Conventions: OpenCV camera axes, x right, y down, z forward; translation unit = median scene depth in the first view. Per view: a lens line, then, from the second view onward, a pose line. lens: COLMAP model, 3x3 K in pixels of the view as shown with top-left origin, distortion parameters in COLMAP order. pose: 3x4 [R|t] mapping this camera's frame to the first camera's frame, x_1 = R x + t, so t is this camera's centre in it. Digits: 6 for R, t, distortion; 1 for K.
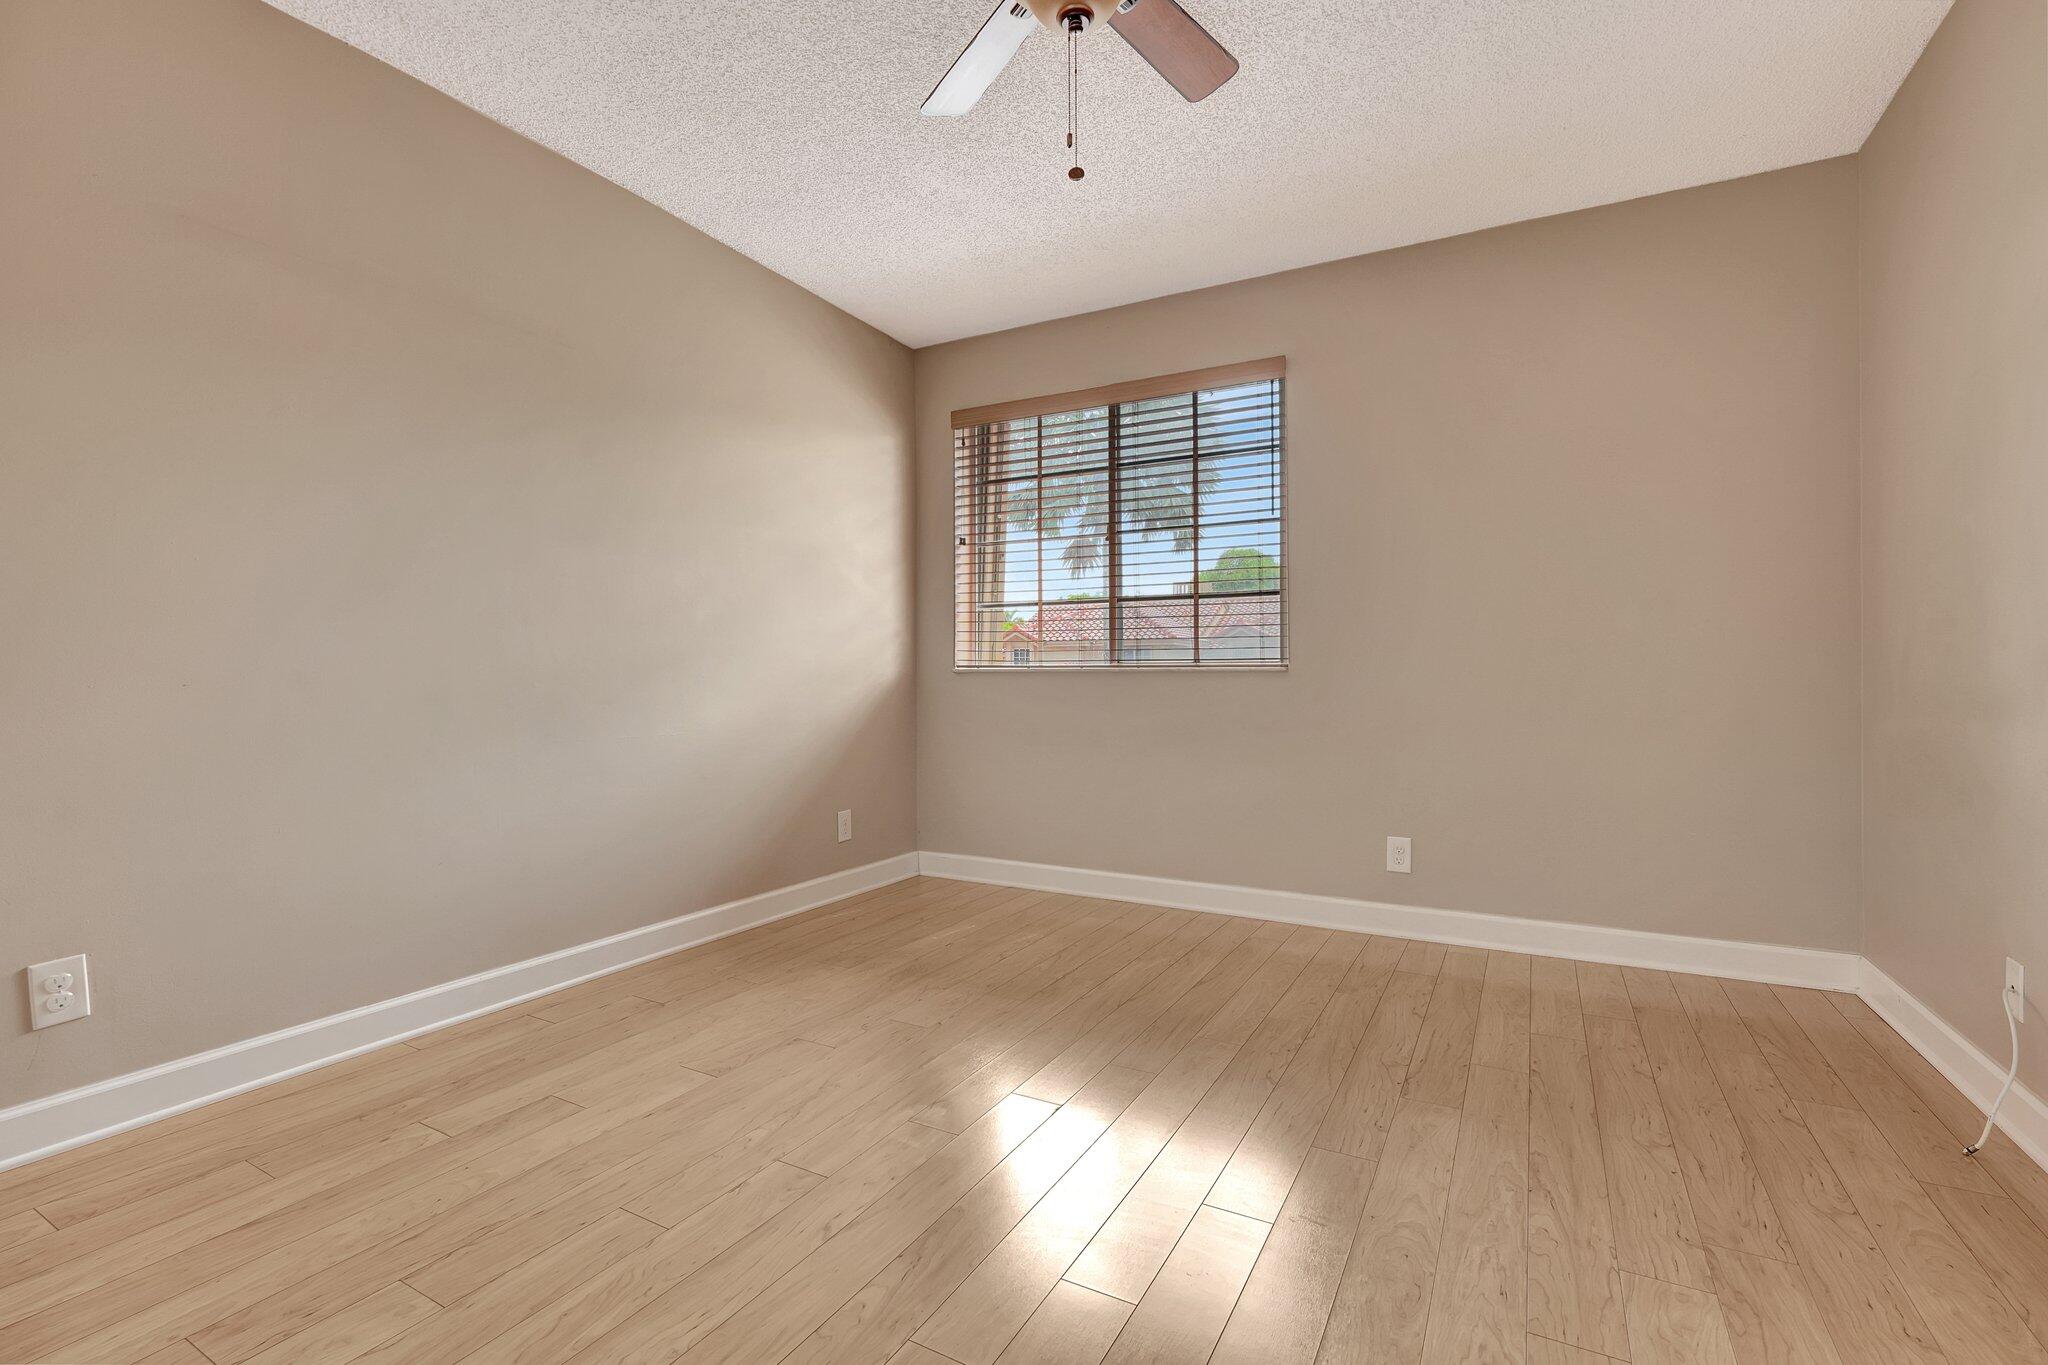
lens RADIAL K [[923.0, 0, 1024.0], [0, 923.0, 682.5], [0, 0, 1]] dist [0.000054, 0.000020]
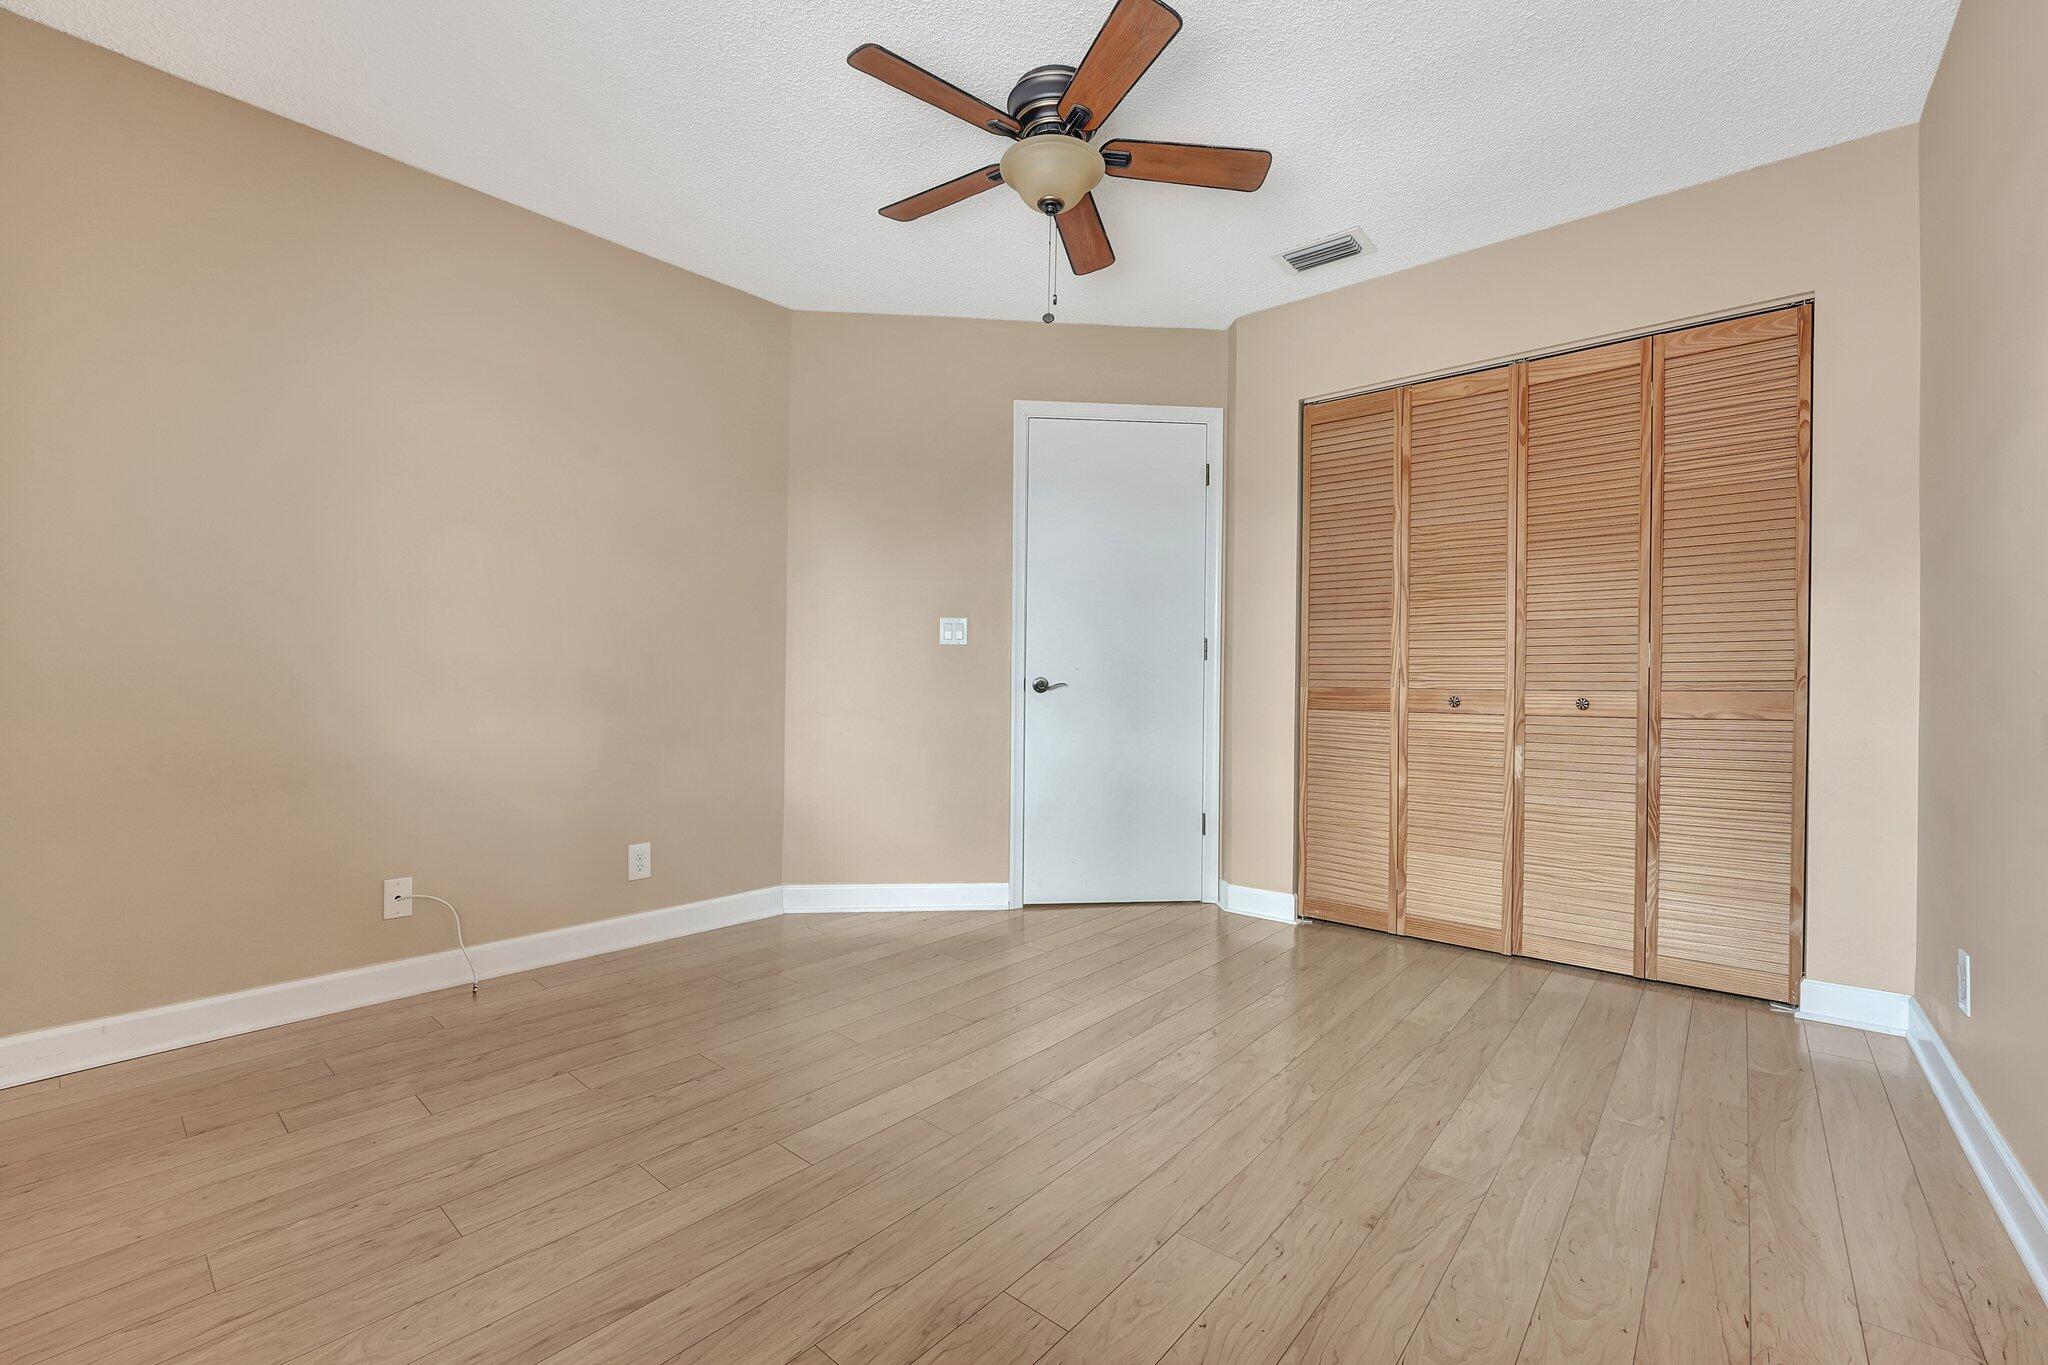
lens RADIAL K [[835.6, 0, 1024.0], [0, 835.6, 682.5], [0, 0, 1]] dist [0.000004, 0.000006]
pose [[-0.978540, -0.005915, 0.205974, -0.145671], [-0.005551, 0.999982, 0.002346, -0.013929], [-0.205984, 0.001152, -0.978555, 1.953401]]
